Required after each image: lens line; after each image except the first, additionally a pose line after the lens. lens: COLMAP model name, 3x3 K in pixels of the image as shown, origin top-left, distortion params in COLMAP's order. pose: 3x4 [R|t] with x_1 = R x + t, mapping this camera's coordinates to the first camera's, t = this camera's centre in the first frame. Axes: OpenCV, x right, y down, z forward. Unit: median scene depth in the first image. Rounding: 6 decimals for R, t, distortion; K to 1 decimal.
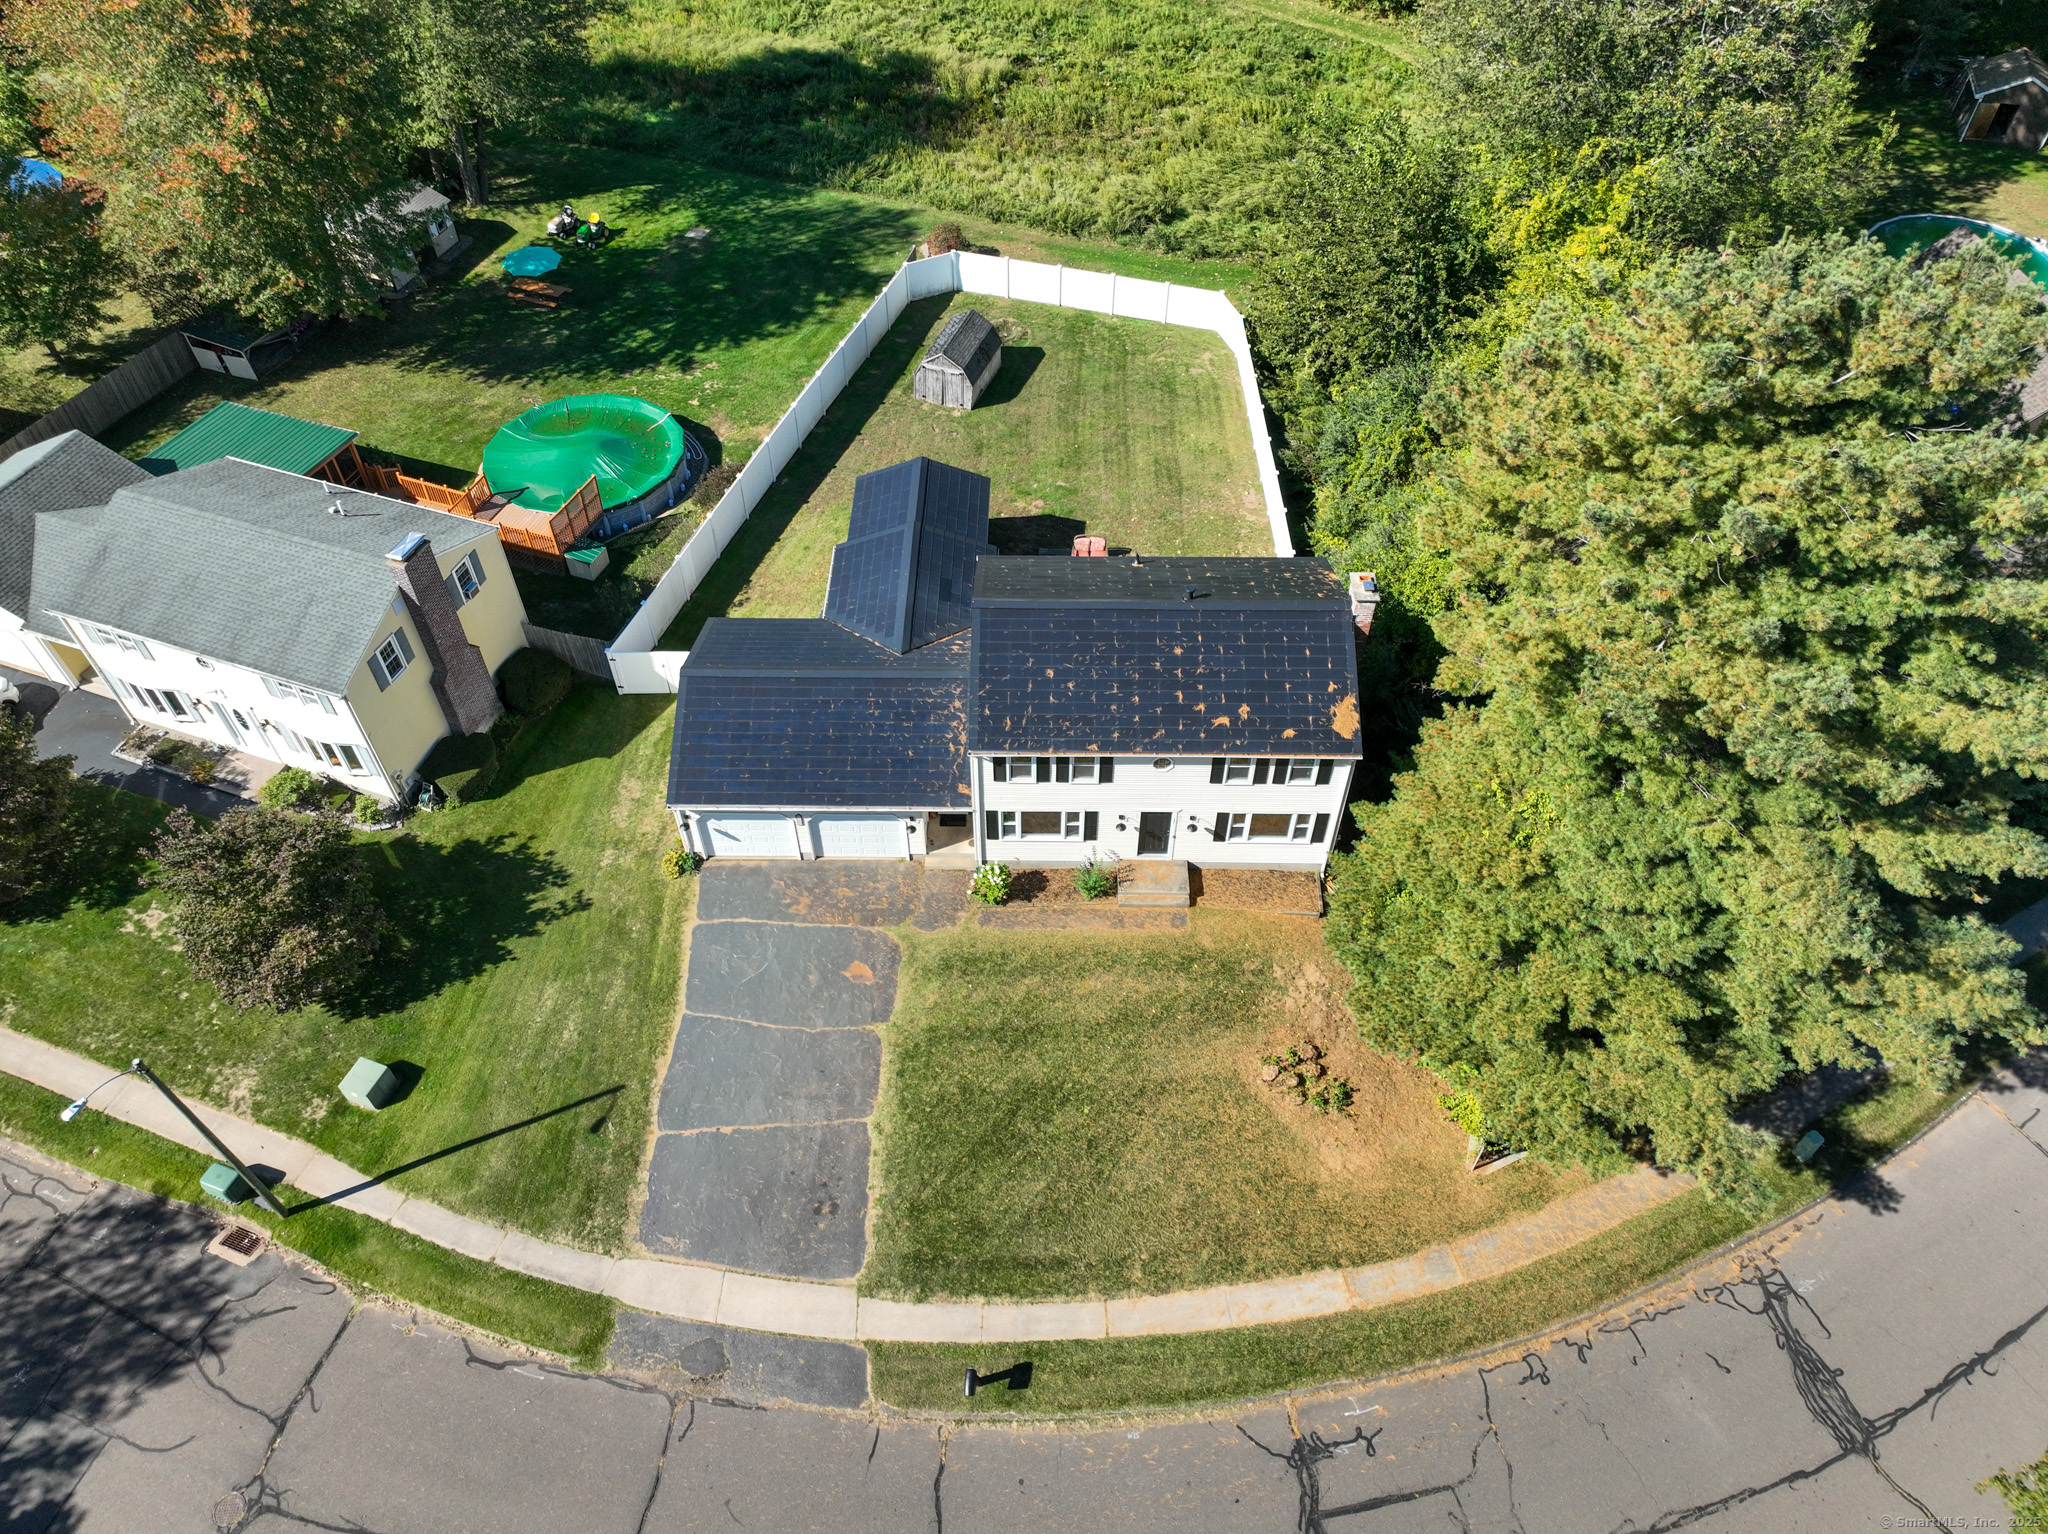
lens RADIAL K [[1453.9, 0, 1024.0], [0, 1453.9, 767.0], [0, 0, 1]] dist [0.001500, 0.008759]
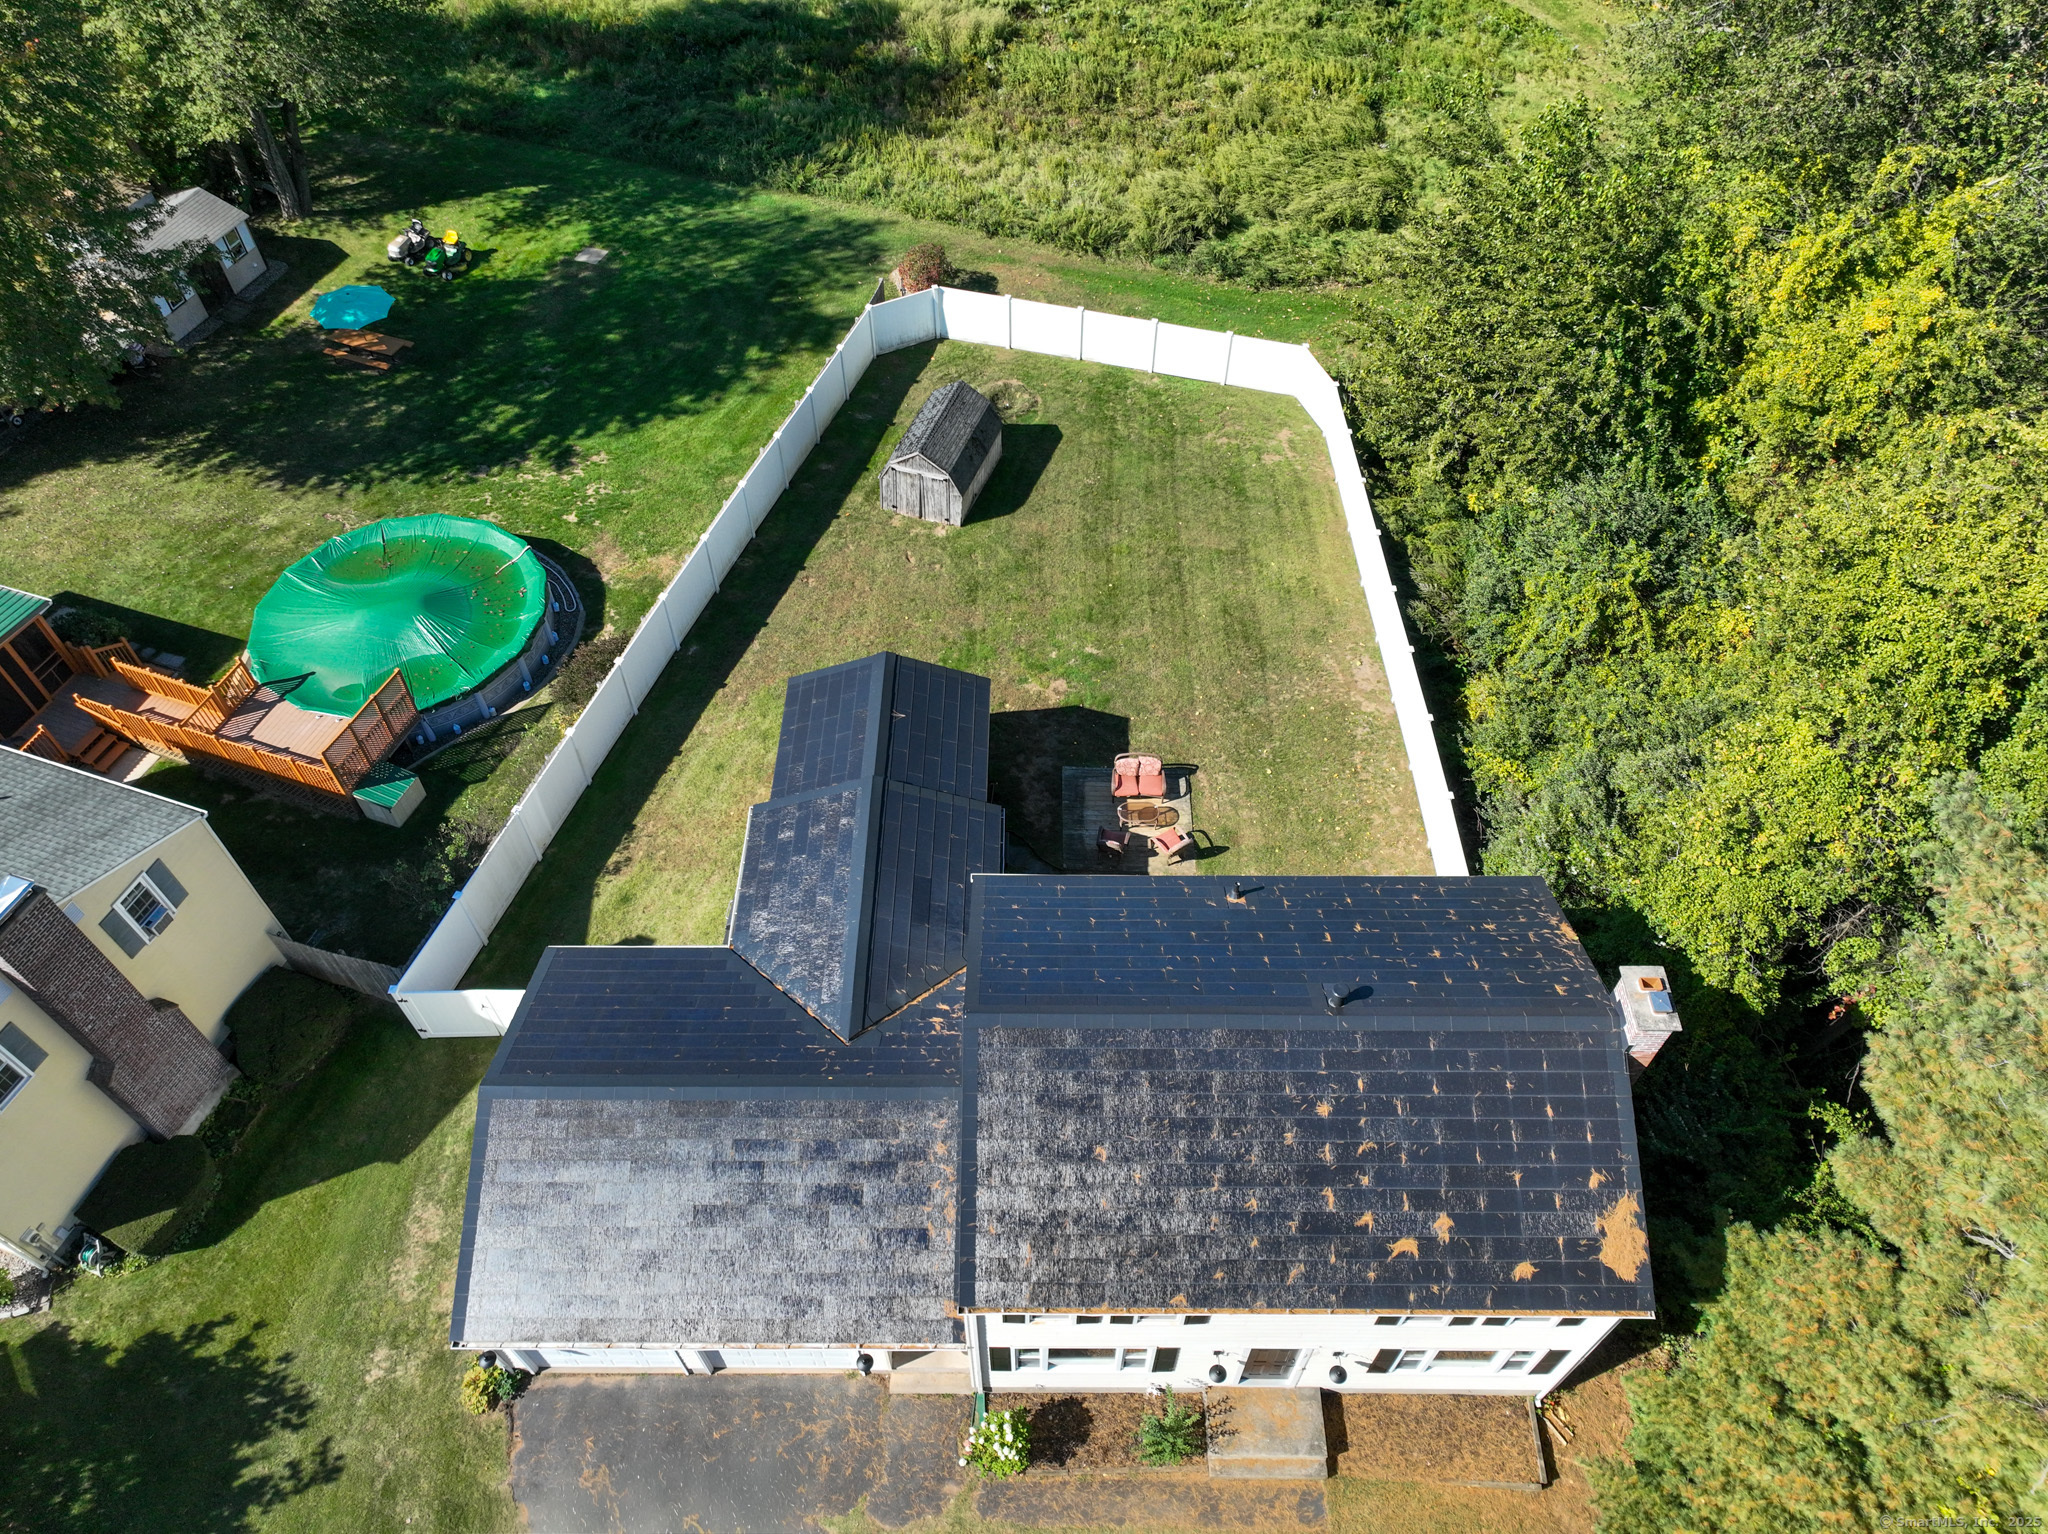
lens RADIAL K [[1453.9, 0, 1024.0], [0, 1453.9, 767.0], [0, 0, 1]] dist [0.001500, 0.008759]
pose [[0.999970, -0.007201, 0.002875, -0.008342], [0.007074, 0.999094, 0.041975, -0.159115], [-0.003175, -0.041953, 0.999115, 0.287267]]
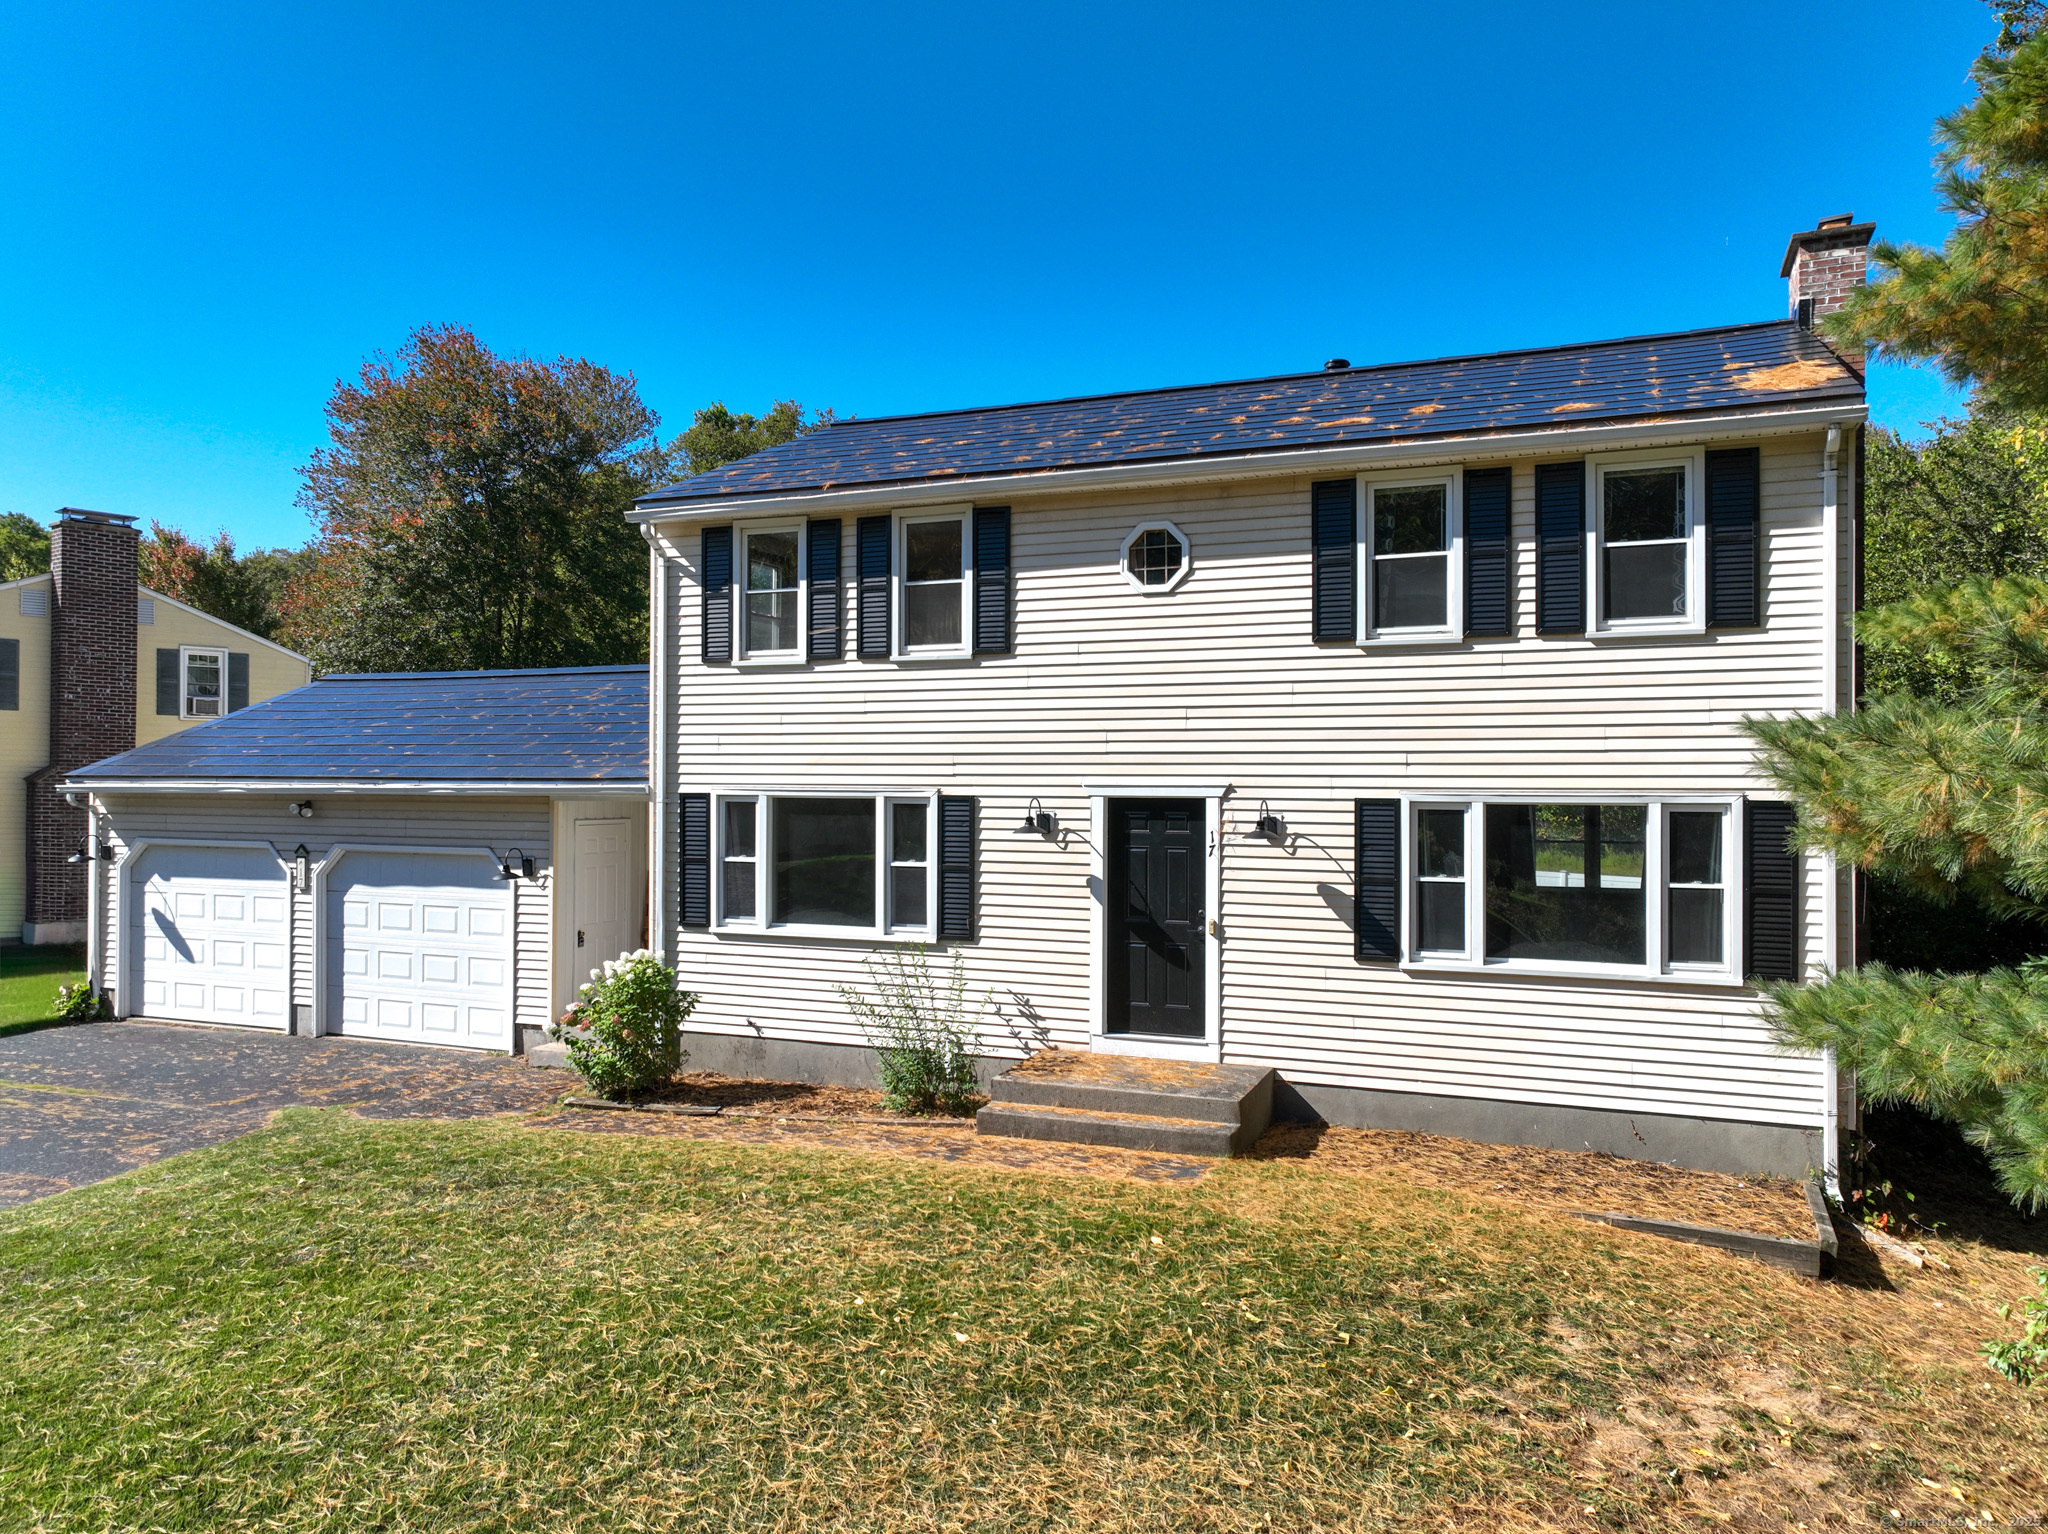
lens RADIAL K [[1453.9, 0, 1024.0], [0, 1453.9, 767.0], [0, 0, 1]] dist [0.001500, 0.008759]
pose [[0.928164, 0.003187, -0.372158, 0.122791], [-0.285704, 0.646927, -0.707007, 0.170331], [0.238506, 0.762546, 0.601365, 0.554822]]
